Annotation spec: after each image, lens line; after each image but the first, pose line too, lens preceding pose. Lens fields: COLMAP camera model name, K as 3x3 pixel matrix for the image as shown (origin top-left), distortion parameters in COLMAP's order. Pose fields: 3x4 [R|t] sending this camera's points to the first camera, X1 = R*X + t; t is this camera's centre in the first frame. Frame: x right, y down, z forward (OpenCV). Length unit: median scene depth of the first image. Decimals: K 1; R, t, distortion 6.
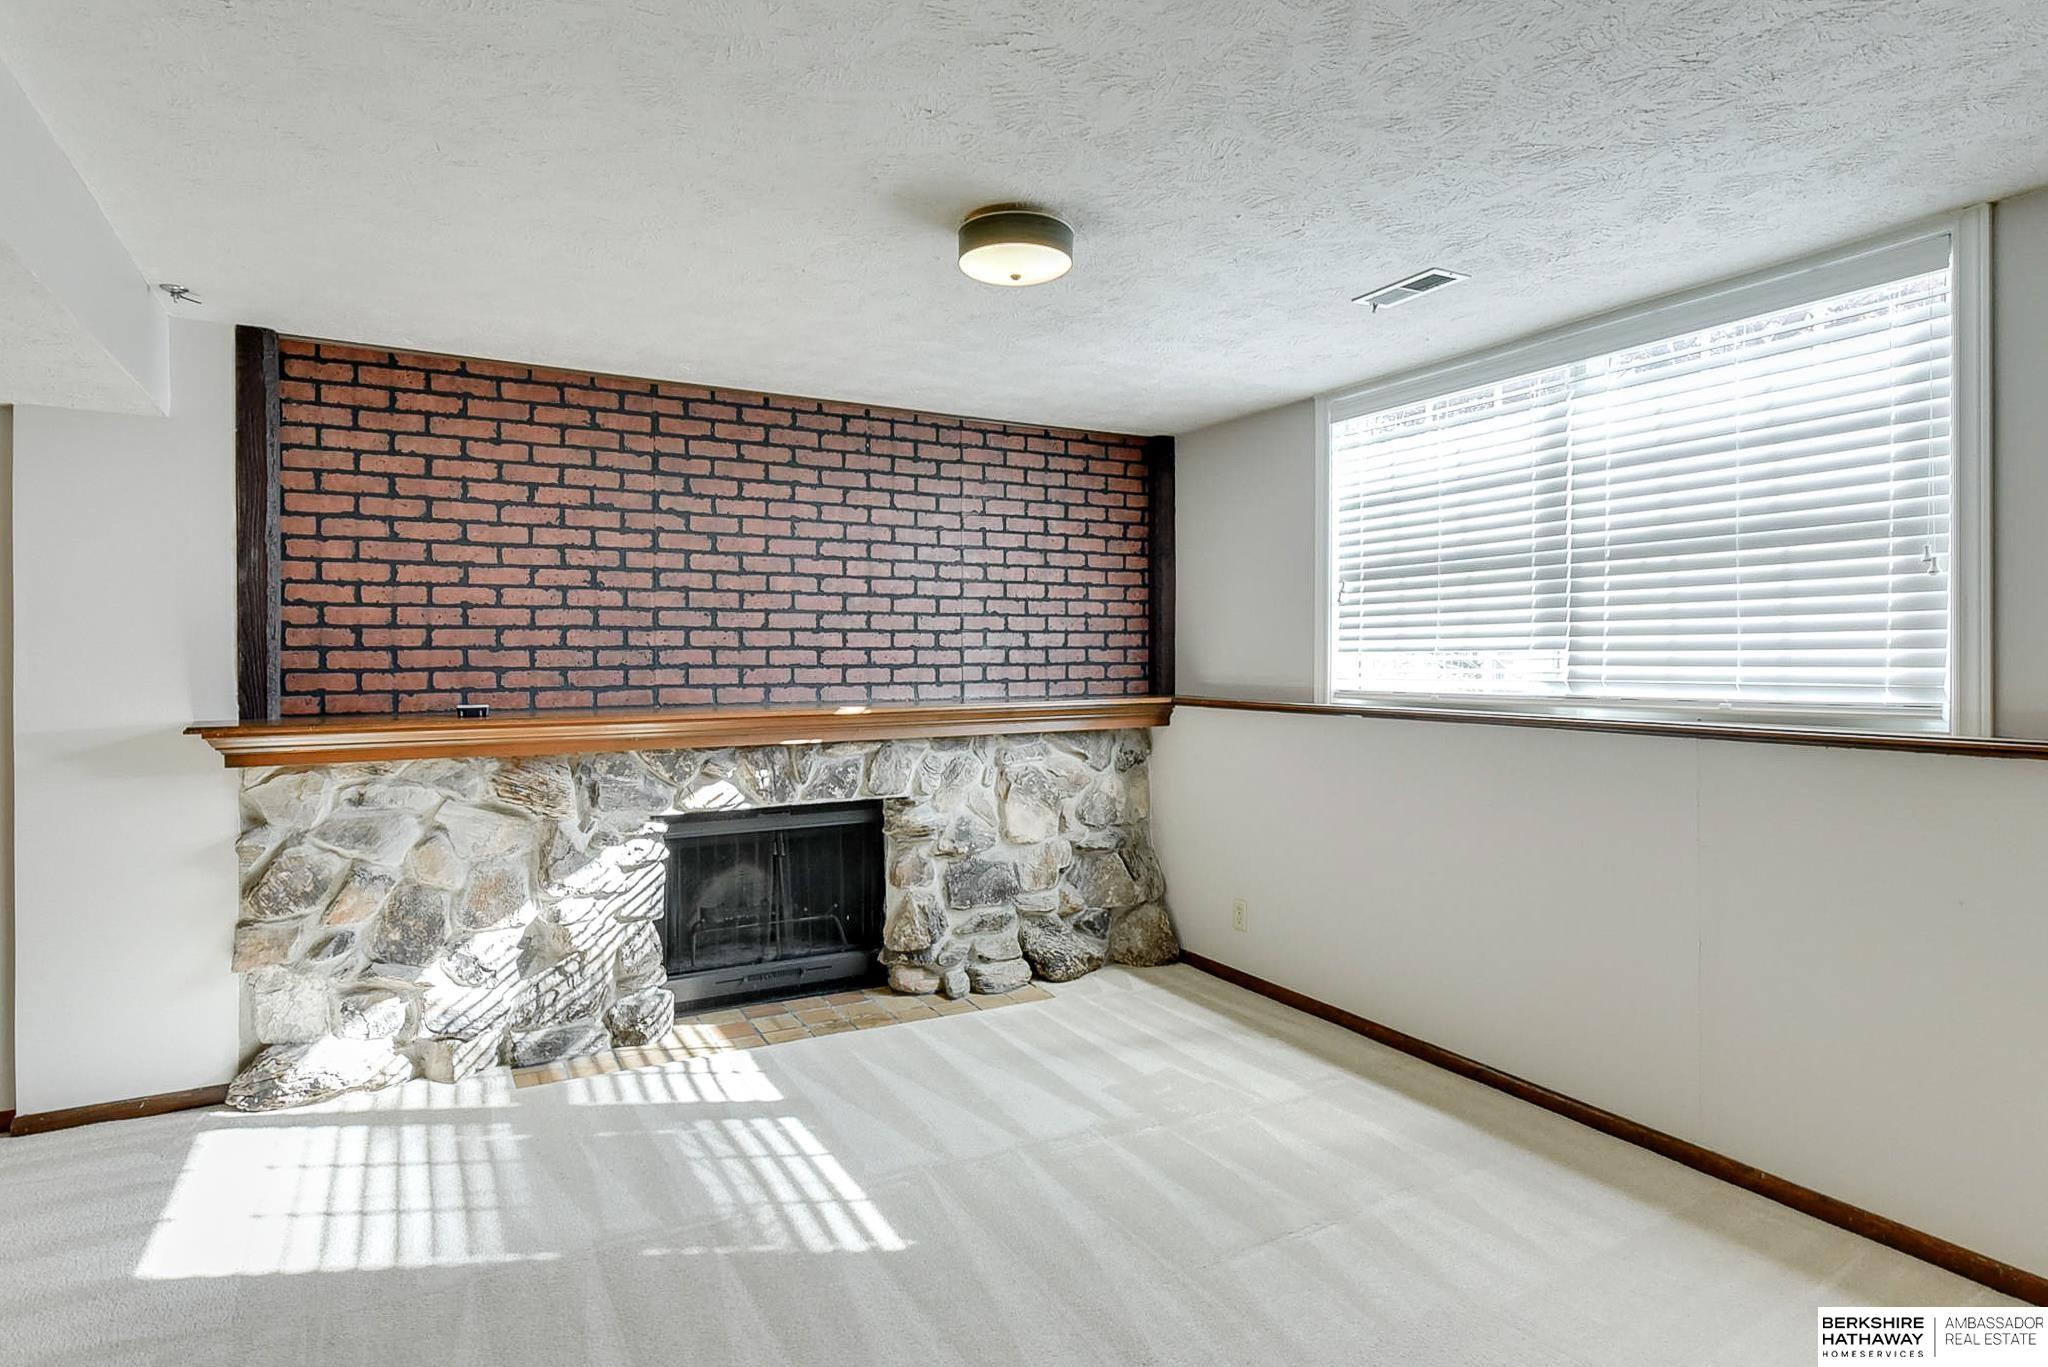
lens RADIAL K [[1087.4, 0, 1013.8], [0, 1087.4, 655.8], [0, 0, 1]] dist [0.005746, -0.000122]
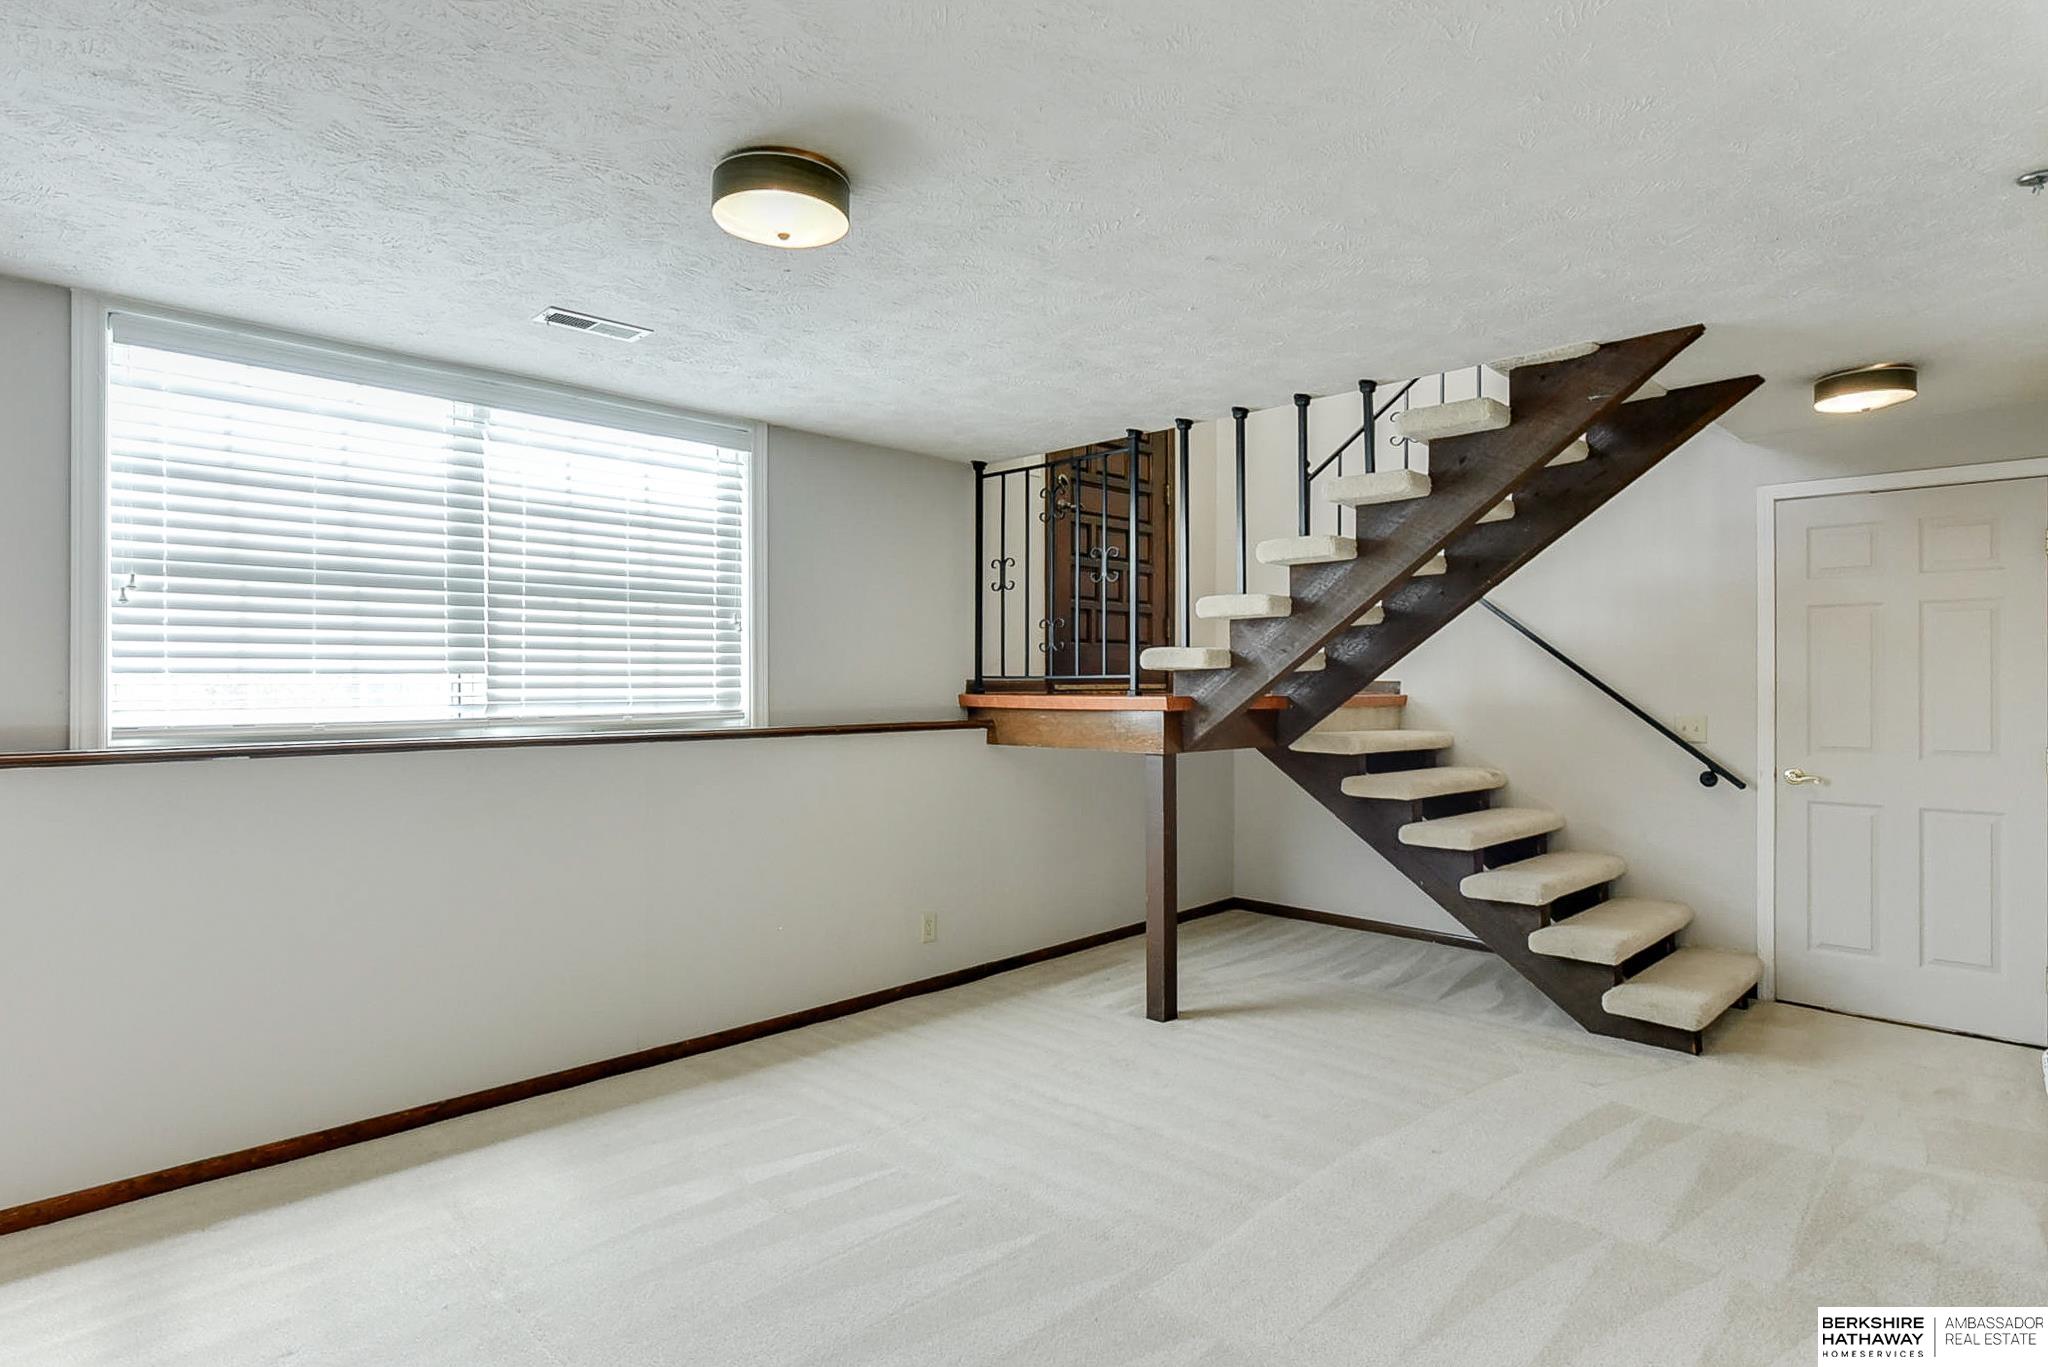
lens RADIAL K [[1089.0, 0, 1011.6], [0, 1089.0, 680.2], [0, 0, 1]] dist [0.001223, -0.000535]
pose [[-0.275948, 0.002686, 0.961169, -0.560171], [-0.001715, 0.999993, -0.003287, 0.002651], [-0.961171, -0.002556, -0.275941, 0.680980]]
